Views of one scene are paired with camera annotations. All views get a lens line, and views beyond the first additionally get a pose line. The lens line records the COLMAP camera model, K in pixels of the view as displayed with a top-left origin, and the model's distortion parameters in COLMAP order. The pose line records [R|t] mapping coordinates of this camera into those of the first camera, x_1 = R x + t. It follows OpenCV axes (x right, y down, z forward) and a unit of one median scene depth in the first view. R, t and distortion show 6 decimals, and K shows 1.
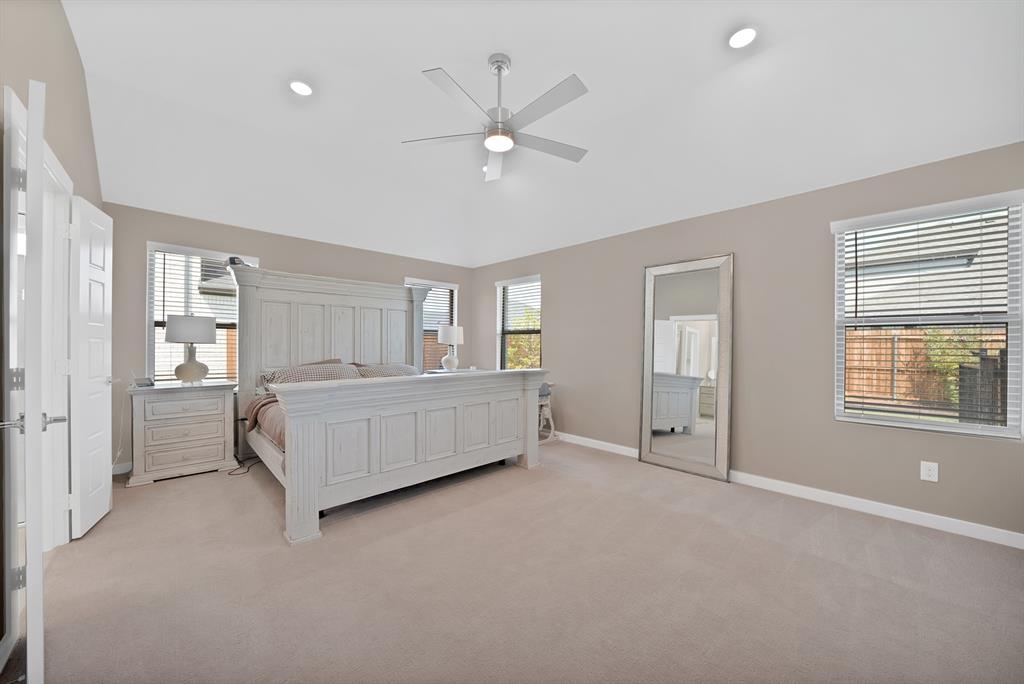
lens RADIAL K [[372.8, 0, 513.4], [0, 372.8, 344.8], [0, 0, 1]] dist [-0.026102, 0.002603]
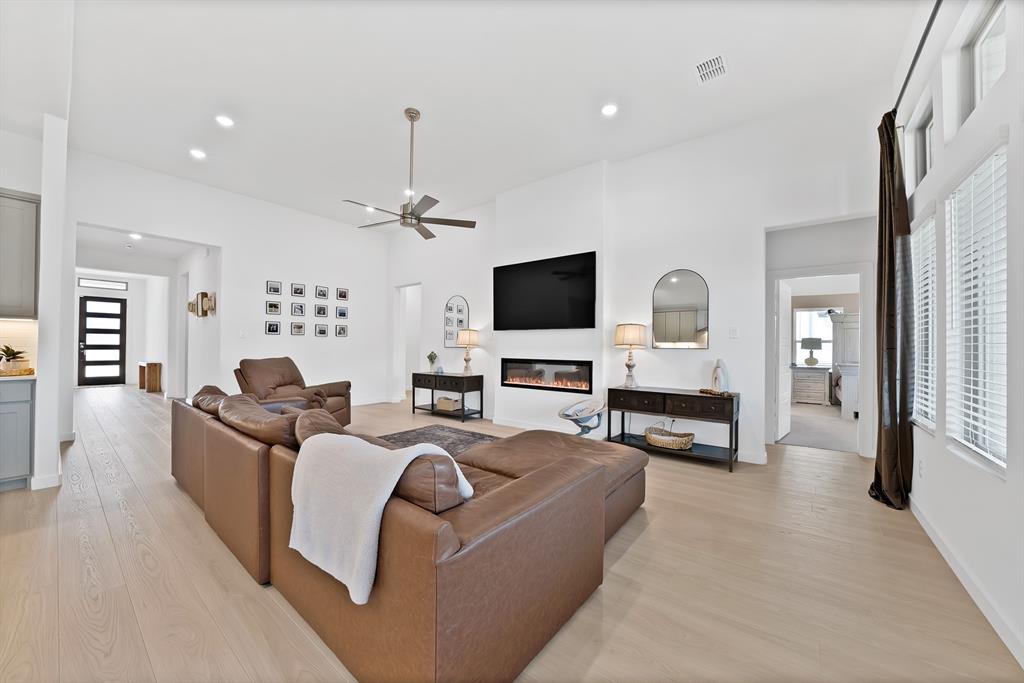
lens RADIAL K [[372.8, 0, 519.2], [0, 372.8, 343.6], [0, 0, 1]] dist [-0.026102, 0.002603]
pose [[0.155772, -0.010304, -0.987739, 1.115479], [-0.007330, 0.999906, -0.011586, -0.001185], [0.987766, 0.009045, 0.155682, -1.178142]]
